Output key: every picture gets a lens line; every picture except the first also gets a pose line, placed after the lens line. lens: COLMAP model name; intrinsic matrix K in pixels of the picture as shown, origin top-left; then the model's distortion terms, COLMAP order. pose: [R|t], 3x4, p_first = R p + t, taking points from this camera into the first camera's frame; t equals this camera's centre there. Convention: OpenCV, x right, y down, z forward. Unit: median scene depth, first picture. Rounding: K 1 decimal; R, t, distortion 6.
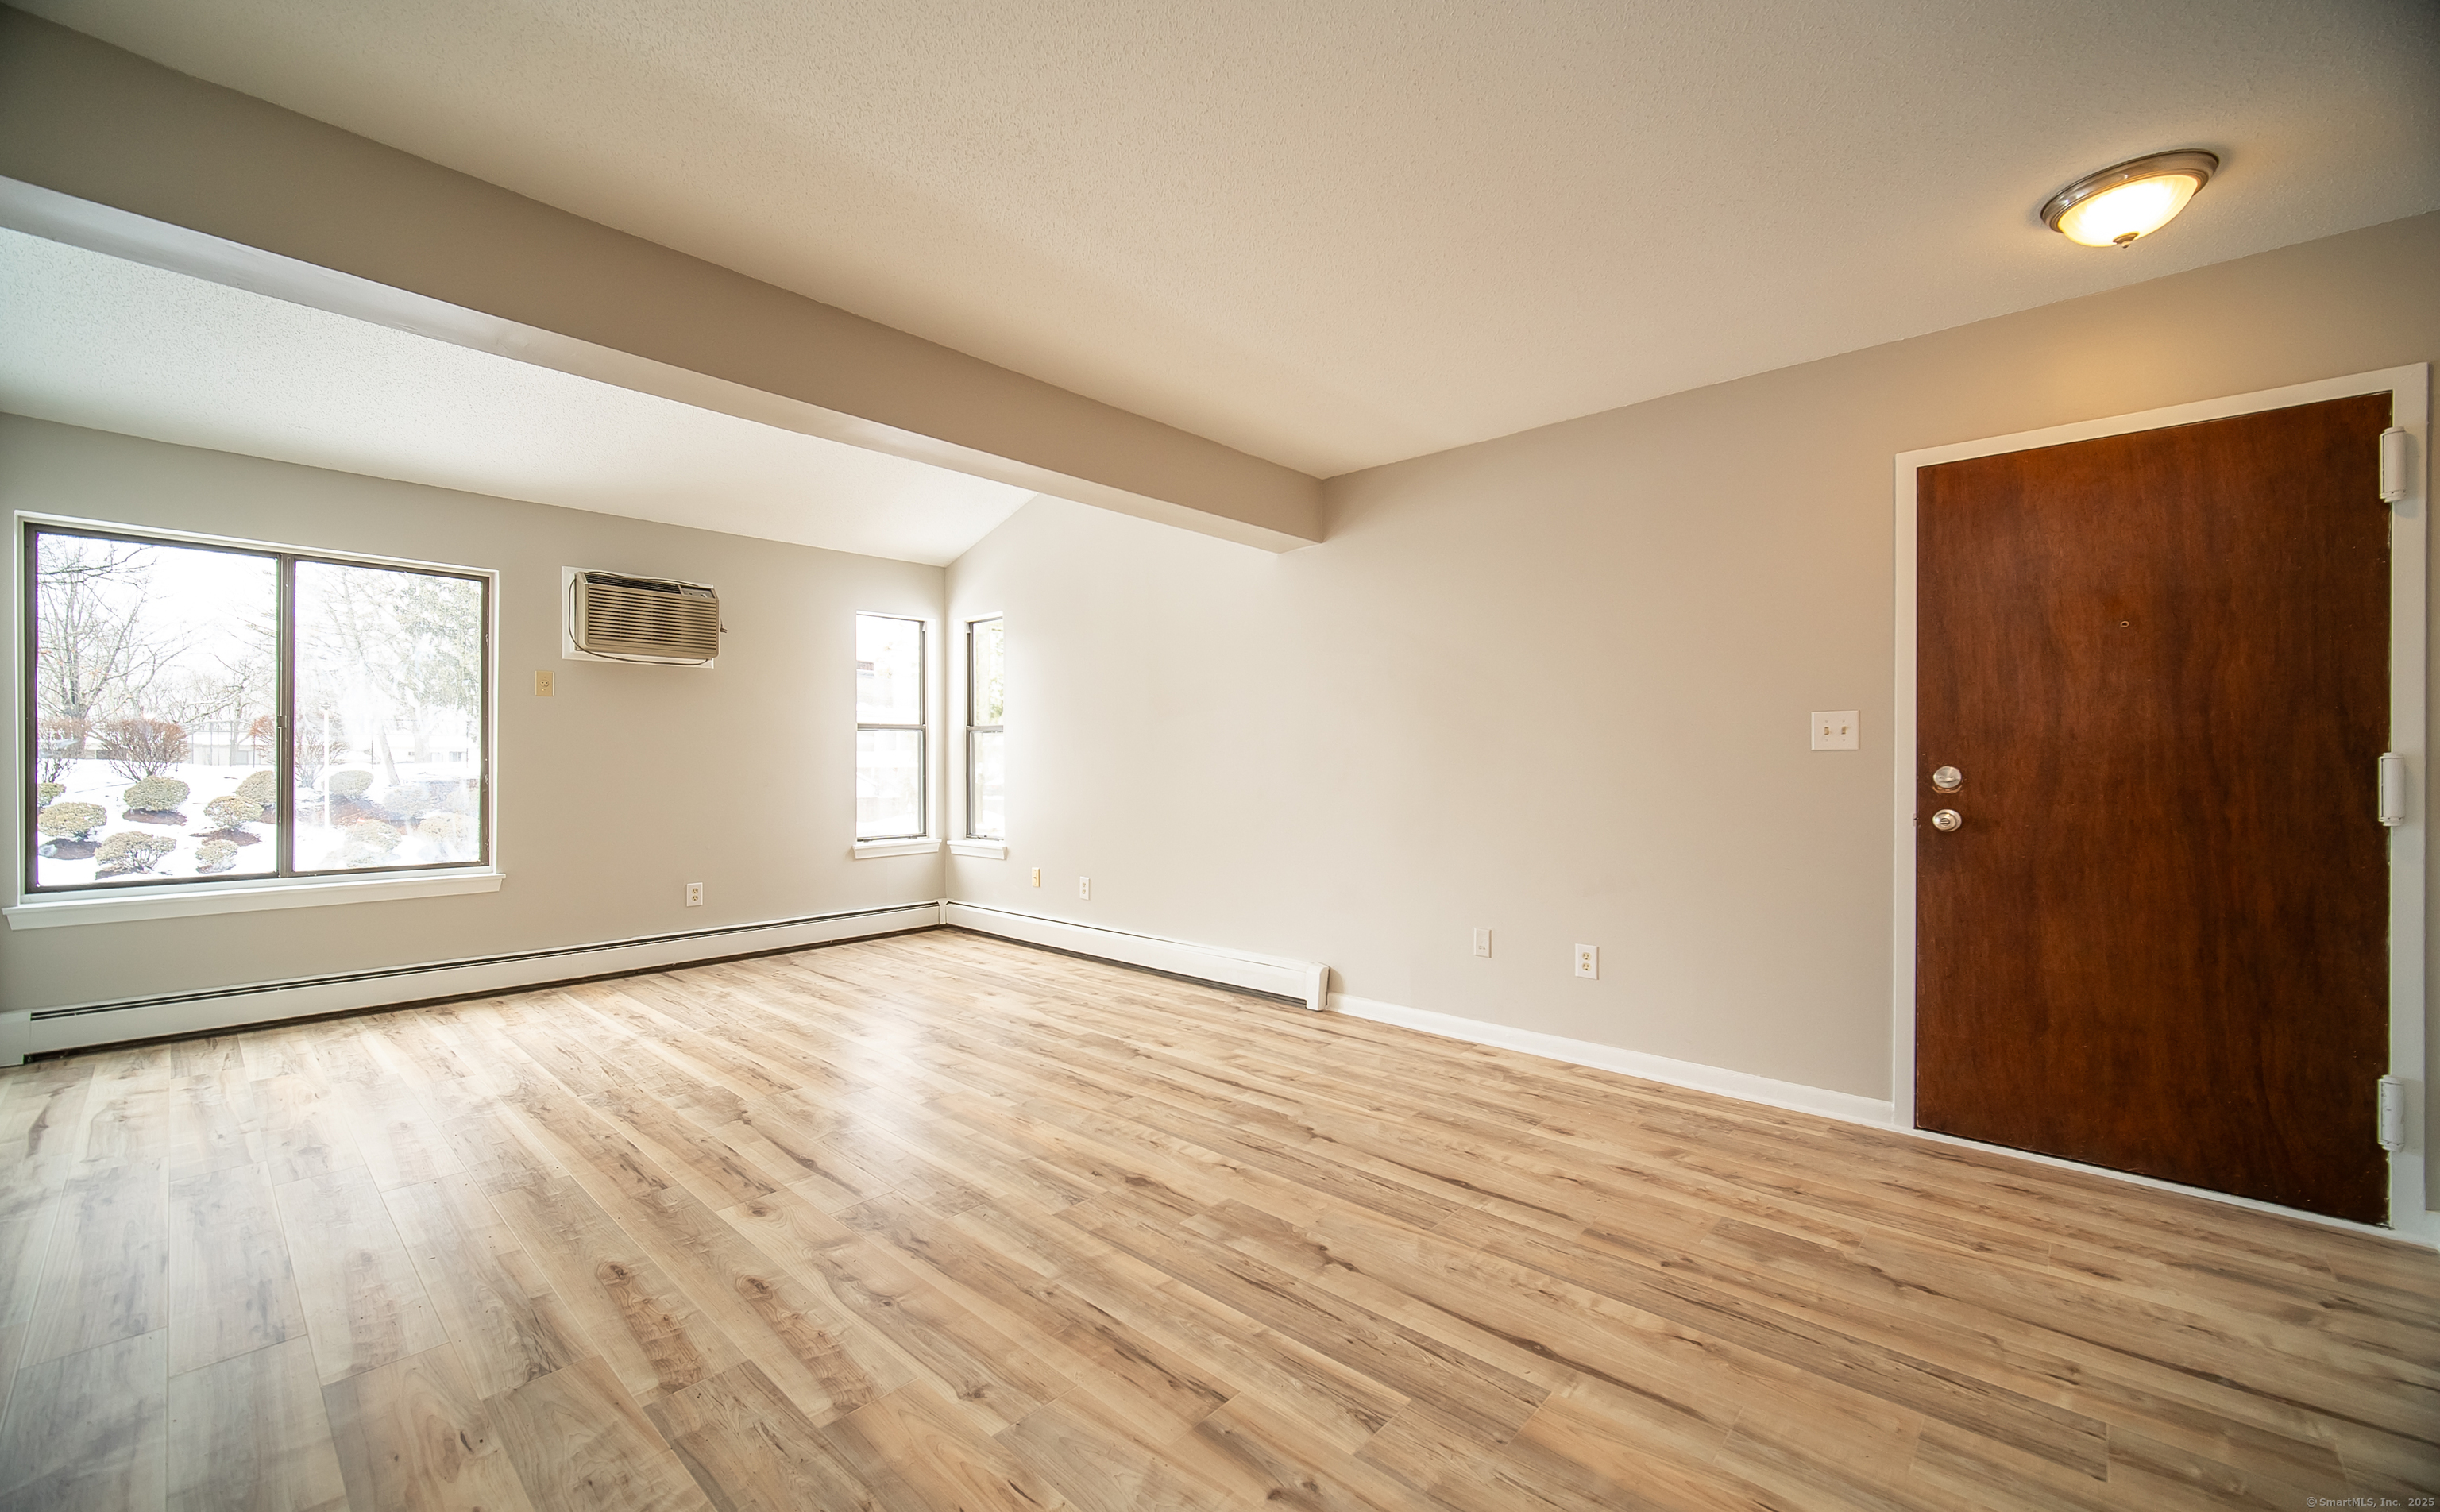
lens RADIAL K [[968.6, 0, 1200.0], [0, 968.6, 759.7], [0, 0, 1]] dist [-0.002837, -0.000488]
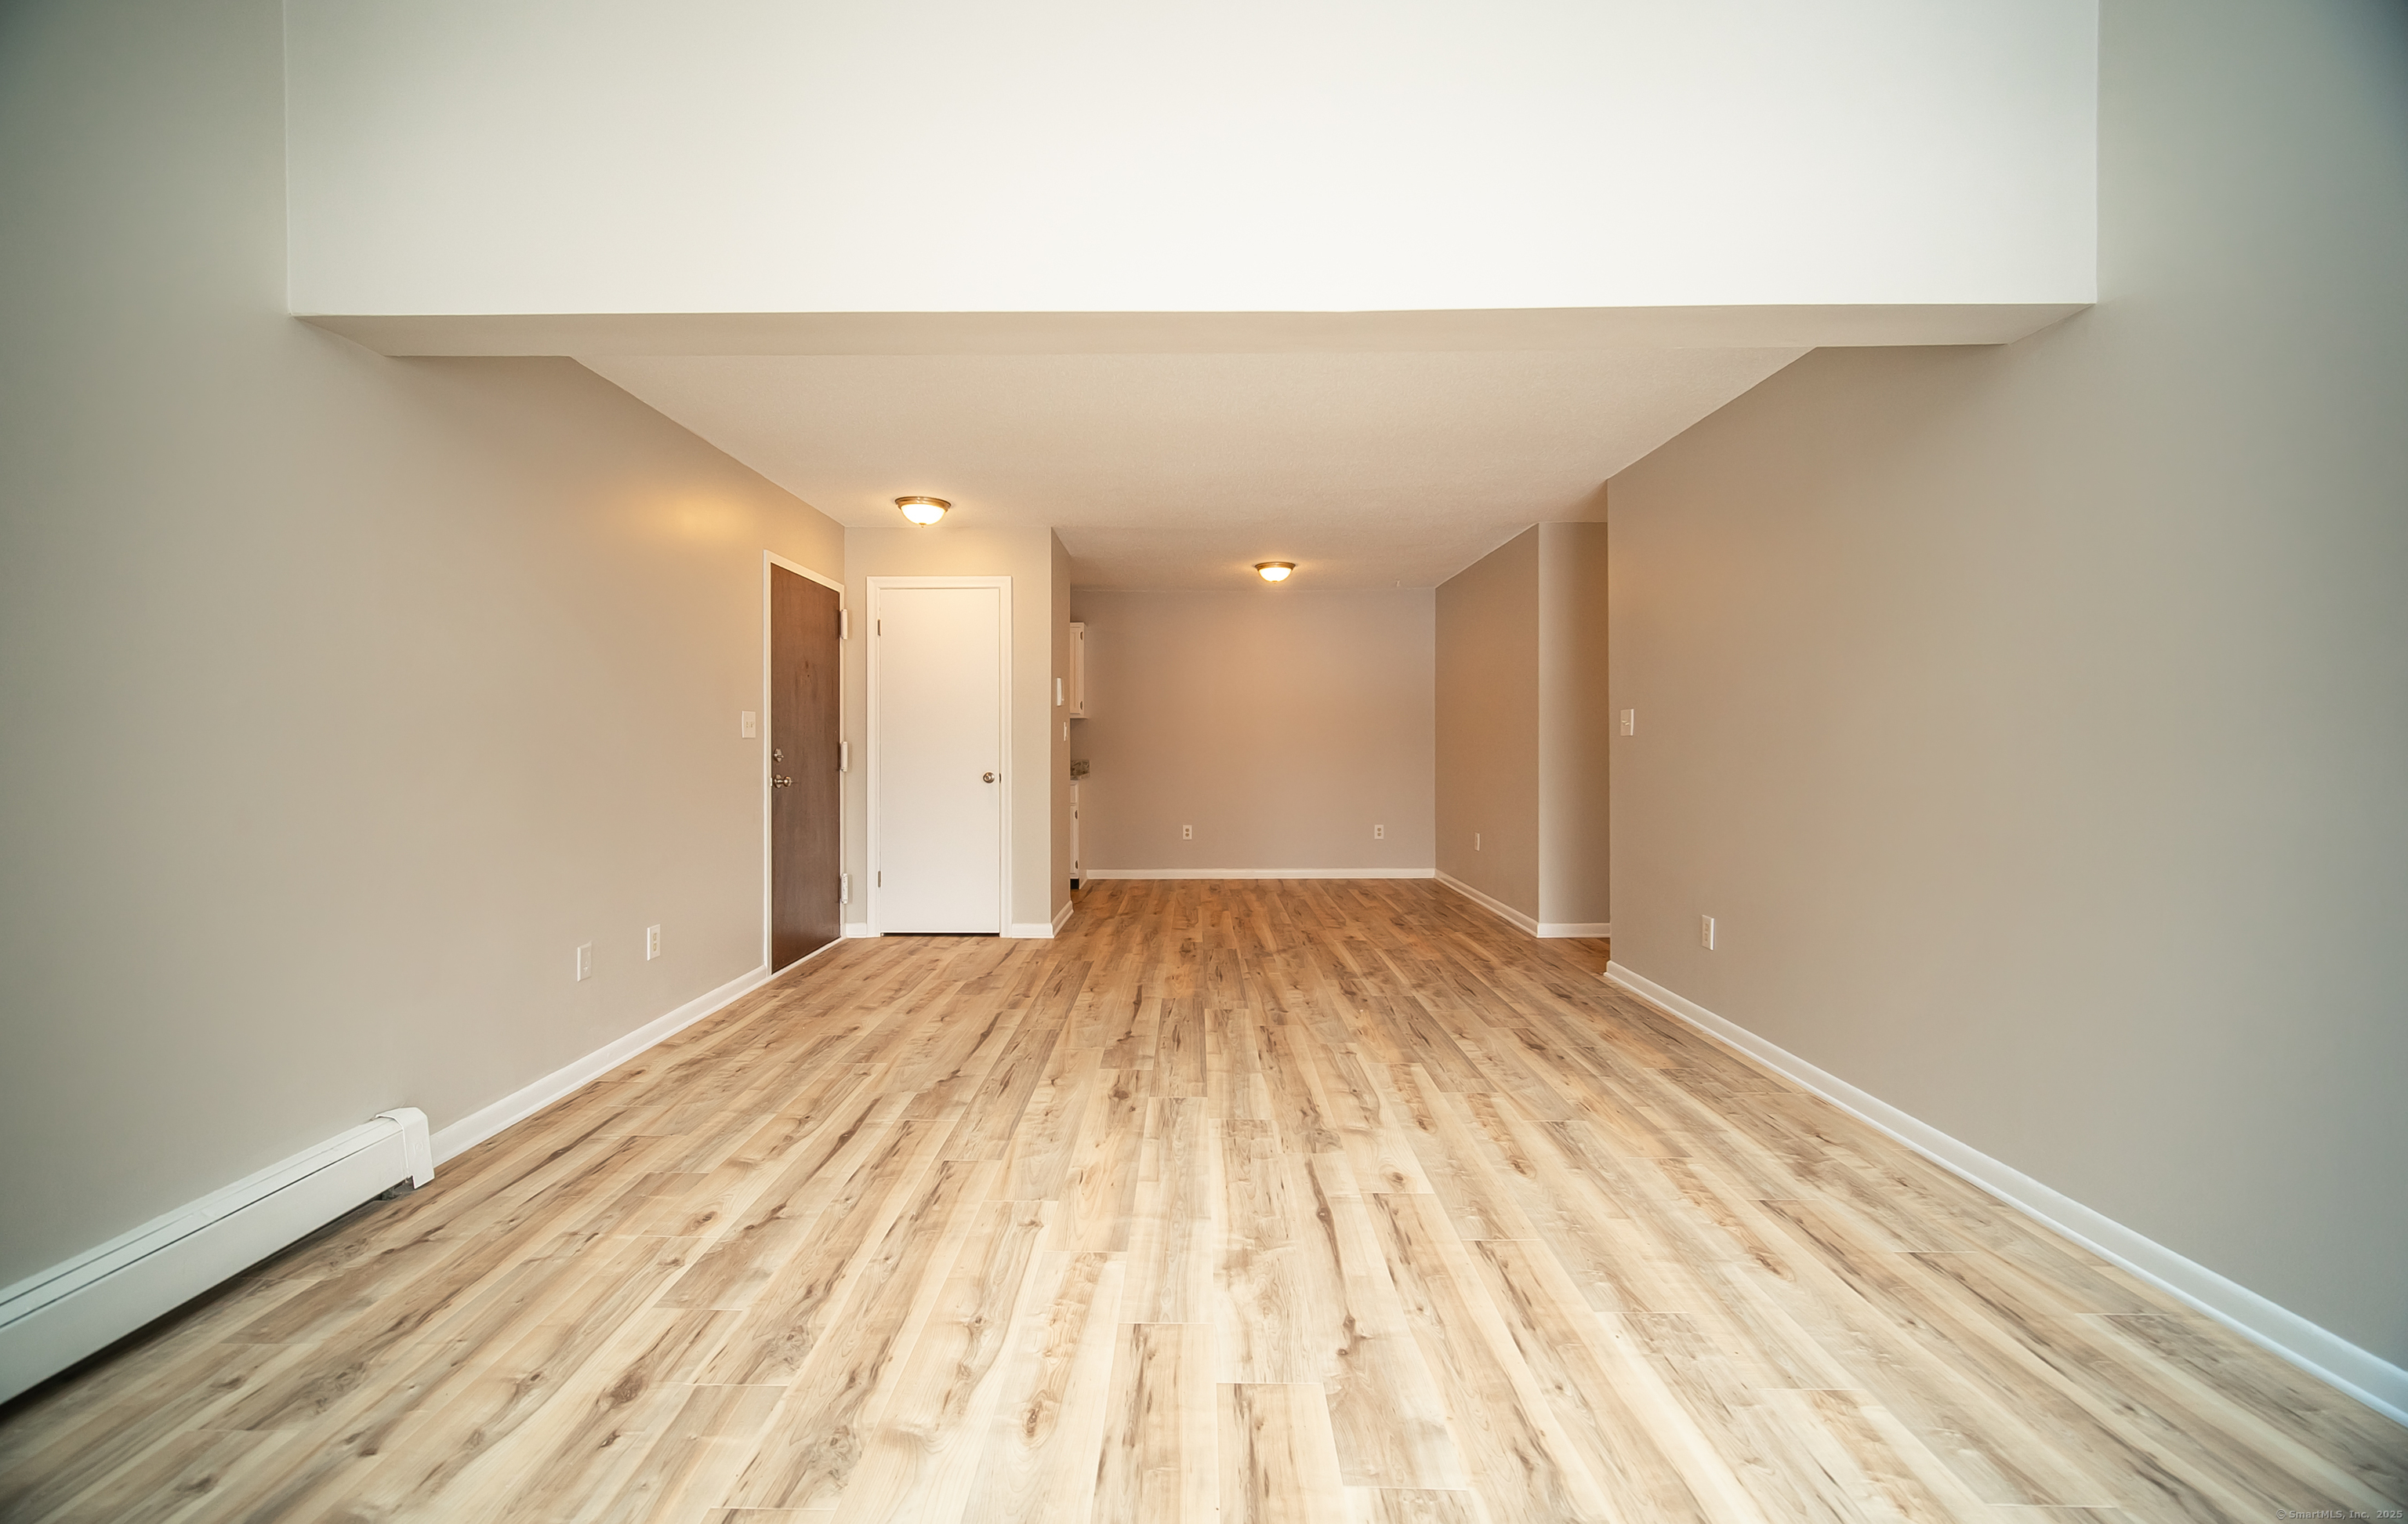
lens RADIAL K [[956.6, 0, 1171.6], [0, 956.6, 745.0], [0, 0, 1]] dist [-0.000386, -0.000578]
pose [[-0.664261, 0.001032, 0.747500, -0.897185], [0.002899, 0.999995, 0.001196, 0.000717], [-0.747495, 0.002962, -0.664260, 1.572248]]
